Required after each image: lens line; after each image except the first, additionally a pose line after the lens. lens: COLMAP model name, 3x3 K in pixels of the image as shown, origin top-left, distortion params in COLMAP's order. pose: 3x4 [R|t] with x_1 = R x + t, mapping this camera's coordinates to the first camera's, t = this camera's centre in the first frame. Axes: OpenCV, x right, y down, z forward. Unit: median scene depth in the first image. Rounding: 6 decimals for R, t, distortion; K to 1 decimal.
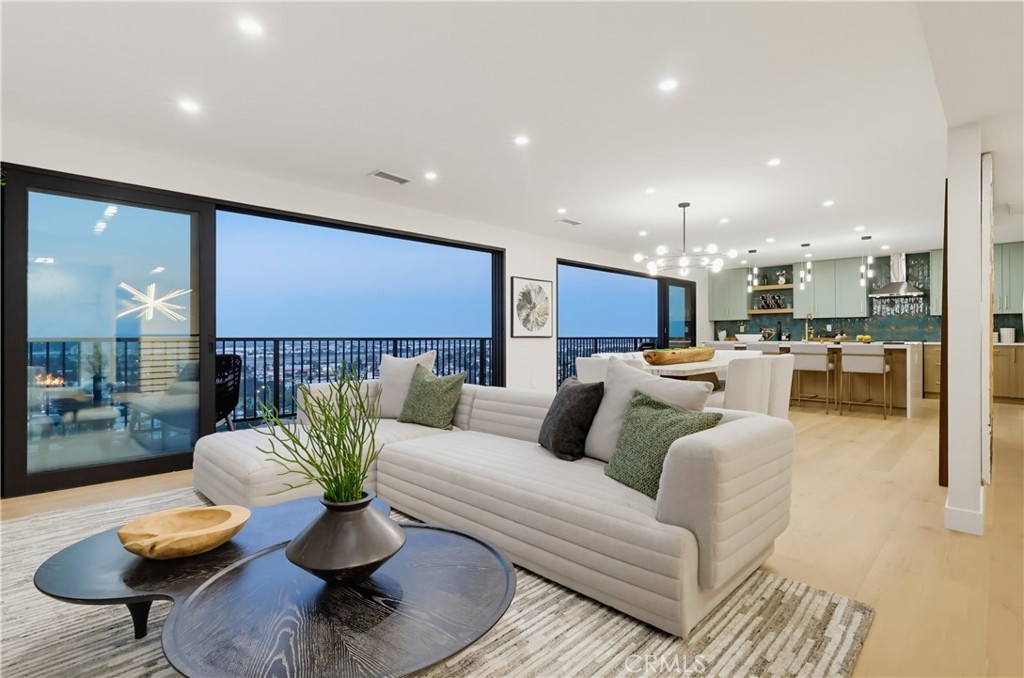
lens RADIAL K [[494.9, 0, 516.9], [0, 494.9, 333.9], [0, 0, 1]] dist [-0.009771, -0.001079]
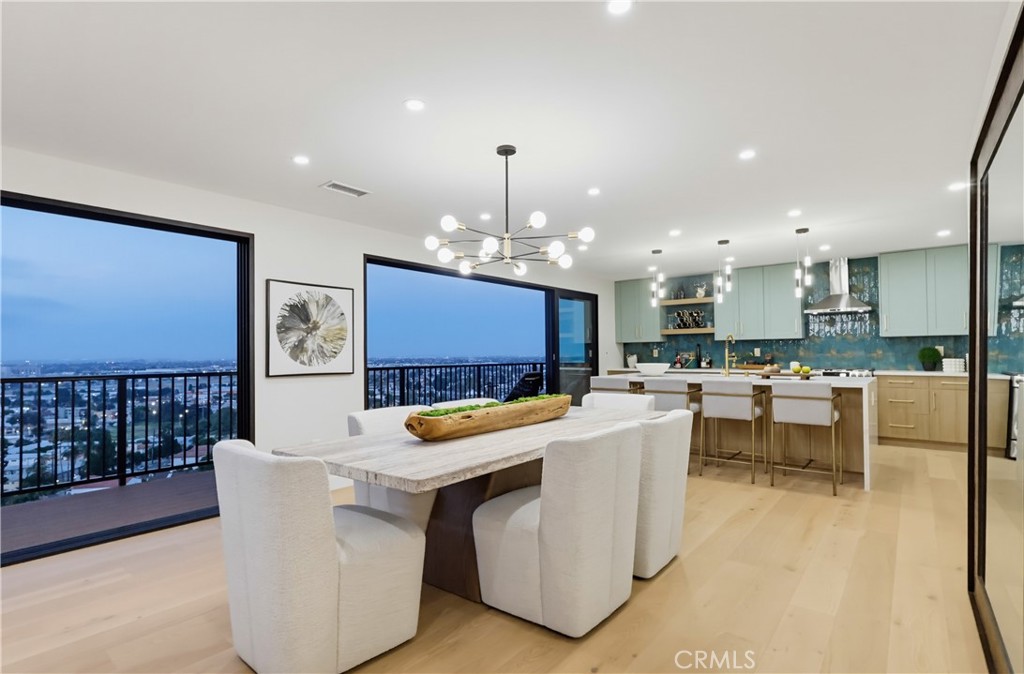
lens RADIAL K [[494.9, 0, 507.9], [0, 494.9, 343.7], [0, 0, 1]] dist [-0.009771, -0.001079]
pose [[0.995944, -0.004806, 0.089842, 0.188797], [0.006308, 0.999845, -0.016447, -0.018110], [-0.089749, 0.016947, 0.995820, 0.283808]]
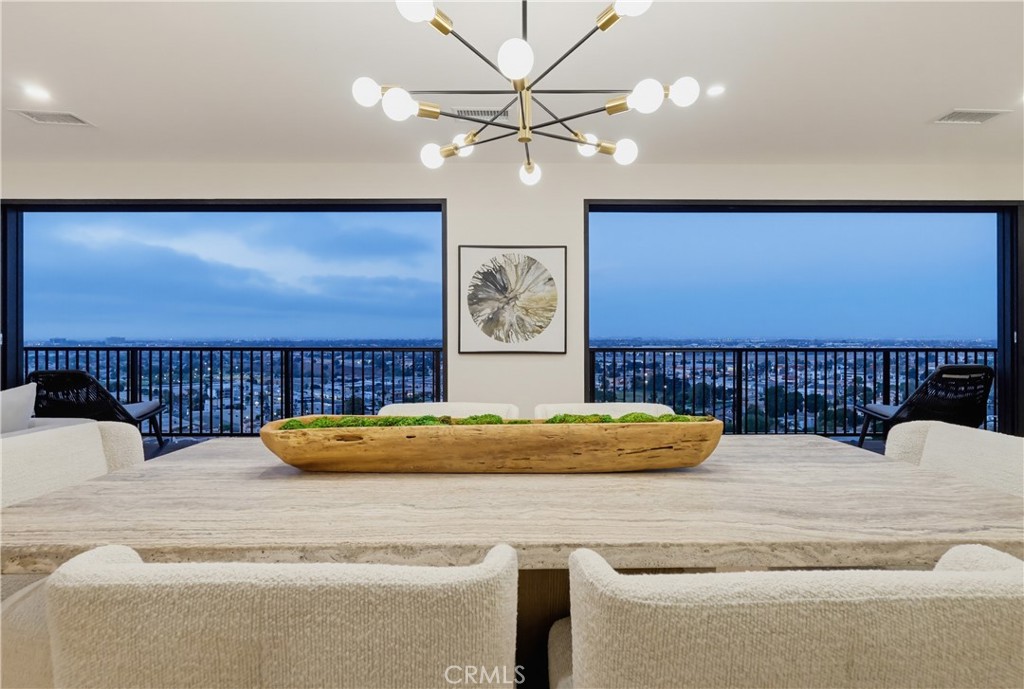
lens RADIAL K [[494.9, 0, 528.3], [0, 494.9, 325.2], [0, 0, 1]] dist [-0.009771, -0.001079]
pose [[0.707486, -0.012234, -0.706621, 0.357187], [0.001509, 0.999874, -0.015801, -0.012847], [0.706725, 0.010113, 0.707416, 0.524937]]
